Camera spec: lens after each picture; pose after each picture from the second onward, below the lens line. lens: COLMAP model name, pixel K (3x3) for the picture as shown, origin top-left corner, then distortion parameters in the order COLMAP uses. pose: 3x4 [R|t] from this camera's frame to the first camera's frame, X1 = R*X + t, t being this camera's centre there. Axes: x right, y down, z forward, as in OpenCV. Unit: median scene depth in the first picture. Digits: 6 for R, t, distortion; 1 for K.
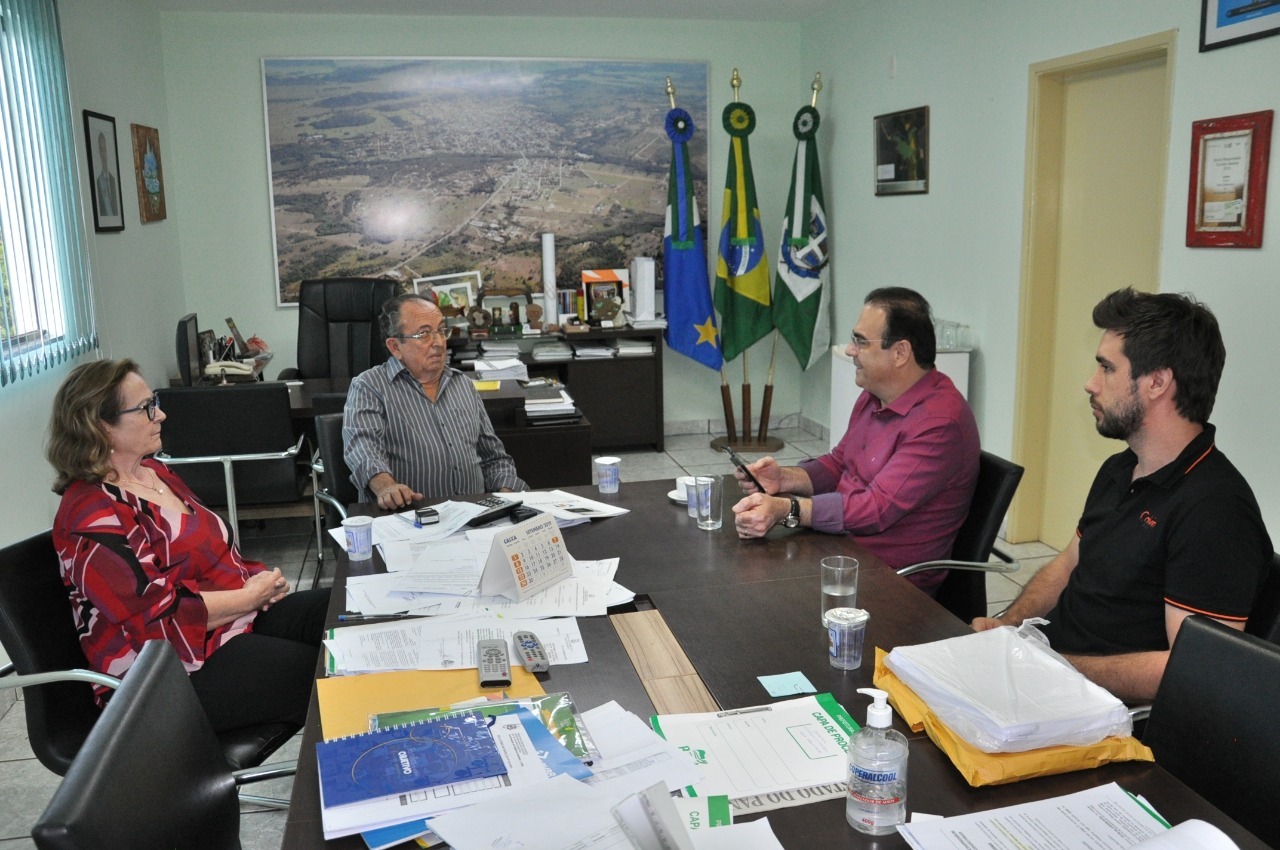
lens RADIAL K [[1033.7, 0, 640.0], [0, 1033.7, 425.0], [0, 0, 1]] dist [-0.145425, 0.133314]
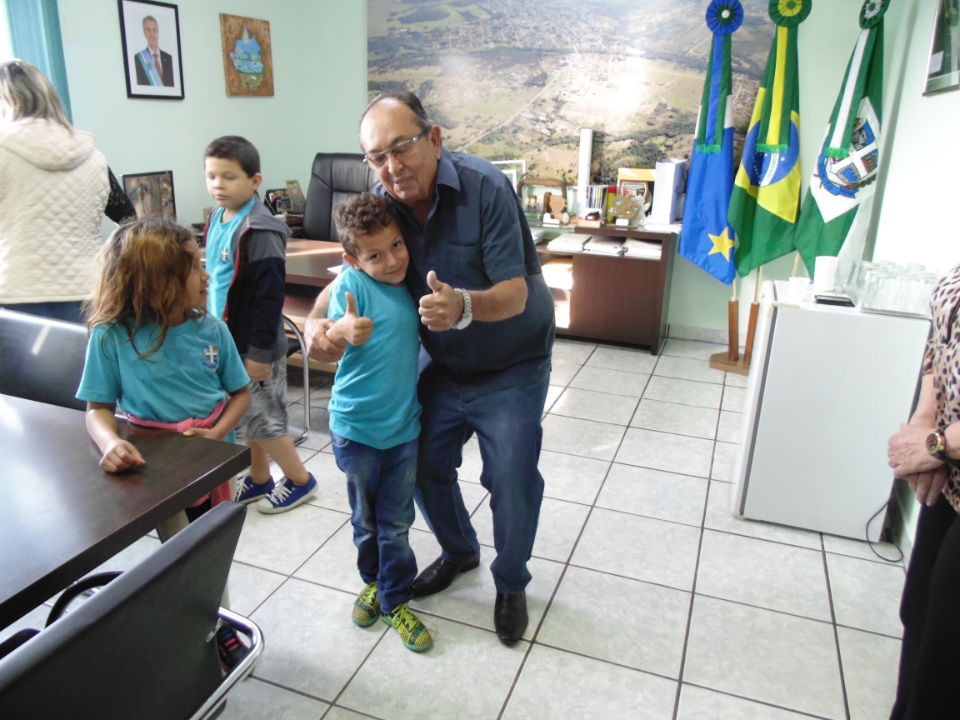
lens RADIAL K [[711.9, 0, 476.3], [0, 711.9, 351.4], [0, 0, 1]] dist [-0.022754, -0.000427]
pose [[0.836757, 0.208524, -0.506315, 0.233804], [-0.153175, 0.976874, 0.149179, -0.056556], [0.525713, -0.047271, 0.849347, 0.322474]]
